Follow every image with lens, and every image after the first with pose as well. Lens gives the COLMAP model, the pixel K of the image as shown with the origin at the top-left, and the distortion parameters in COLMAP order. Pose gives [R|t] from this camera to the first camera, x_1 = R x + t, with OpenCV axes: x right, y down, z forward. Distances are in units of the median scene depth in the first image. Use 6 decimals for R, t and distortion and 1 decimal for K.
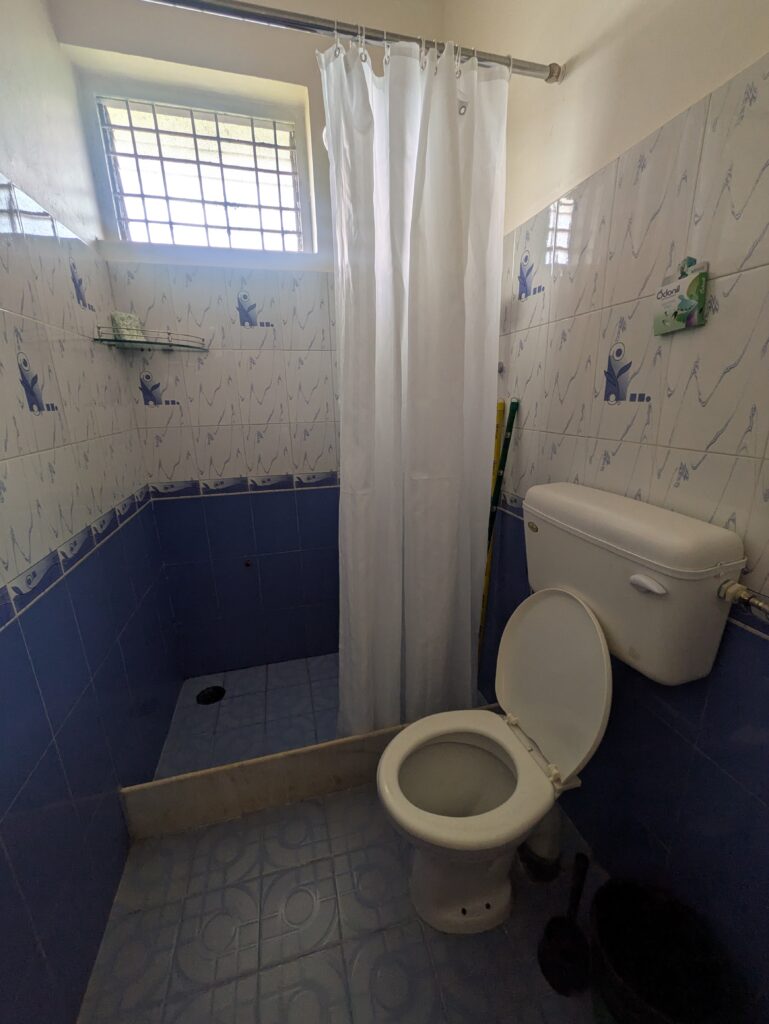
lens RADIAL K [[407.1, 0, 385.3], [0, 407.1, 513.1], [0, 0, 1]] dist [-0.002328, 0.000106]
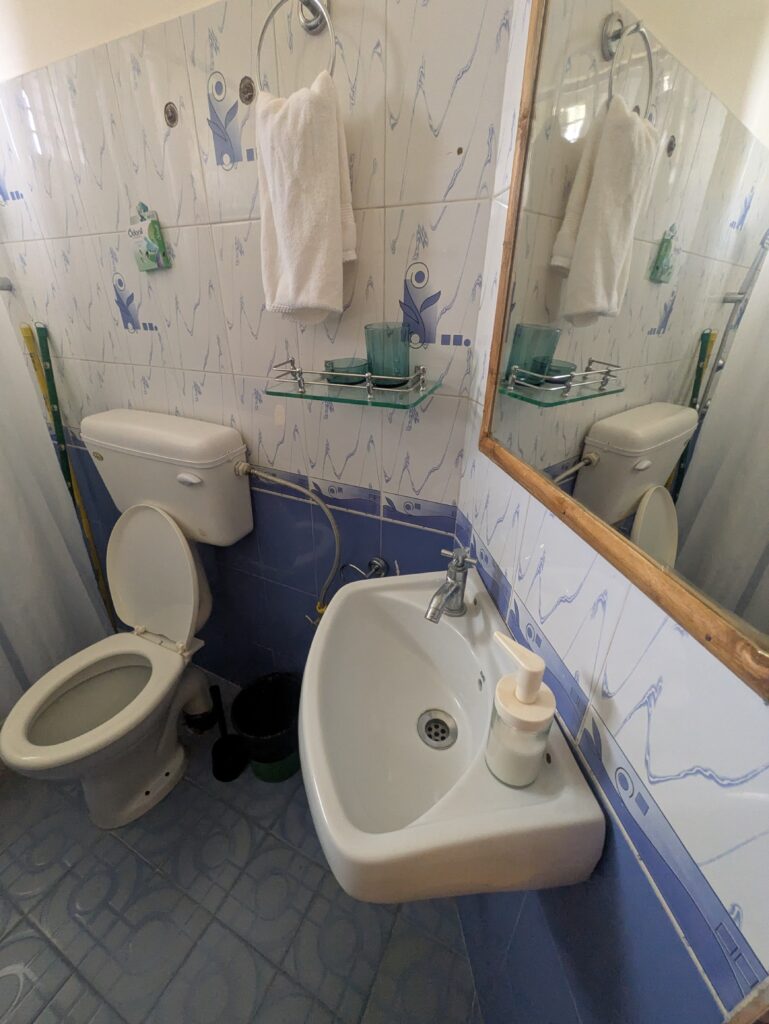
lens RADIAL K [[407.1, 0, 384.3], [0, 407.1, 516.1], [0, 0, 1]] dist [-0.002328, 0.000106]
pose [[0.654510, -0.306909, 0.690958, 0.088625], [0.179734, 0.950863, 0.252101, 0.058214], [-0.734379, -0.040814, 0.677511, -0.300271]]
